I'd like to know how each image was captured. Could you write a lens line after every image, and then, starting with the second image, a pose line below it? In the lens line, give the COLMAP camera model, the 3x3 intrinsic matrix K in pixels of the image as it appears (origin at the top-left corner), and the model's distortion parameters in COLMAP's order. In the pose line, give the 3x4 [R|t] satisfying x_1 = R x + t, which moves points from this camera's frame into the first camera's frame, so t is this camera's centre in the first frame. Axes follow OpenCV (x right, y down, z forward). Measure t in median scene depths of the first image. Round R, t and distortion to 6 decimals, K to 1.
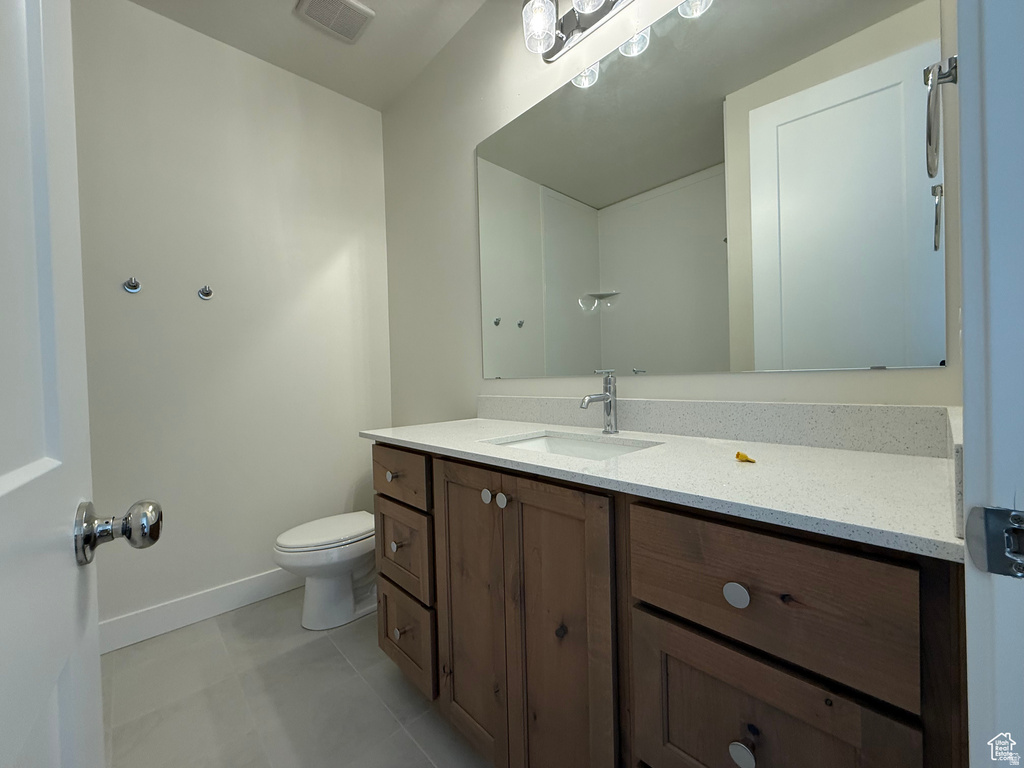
lens RADIAL K [[407.2, 0, 511.4], [0, 407.2, 382.4], [0, 0, 1]] dist [-0.001940, 0.000063]
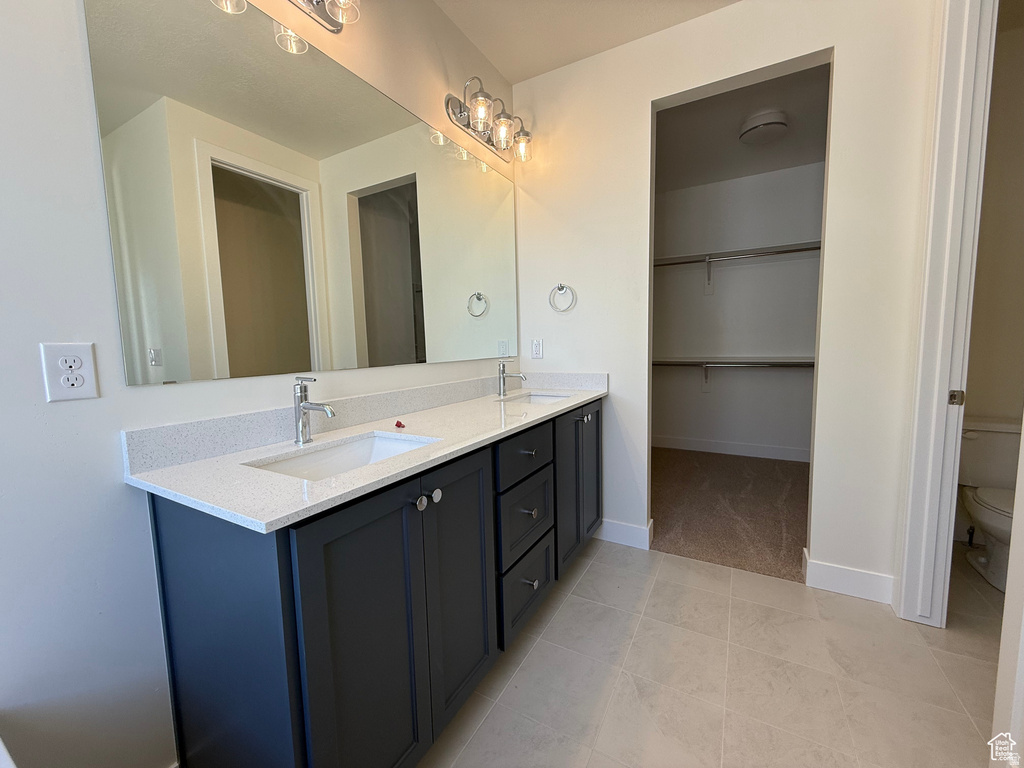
lens RADIAL K [[407.2, 0, 511.7], [0, 407.2, 381.4], [0, 0, 1]] dist [-0.001940, 0.000063]
pose [[-0.291205, -0.071250, 0.954004, -1.093127], [0.034755, 0.995776, 0.084979, -0.102919], [-0.956029, 0.057903, -0.287499, 1.082710]]
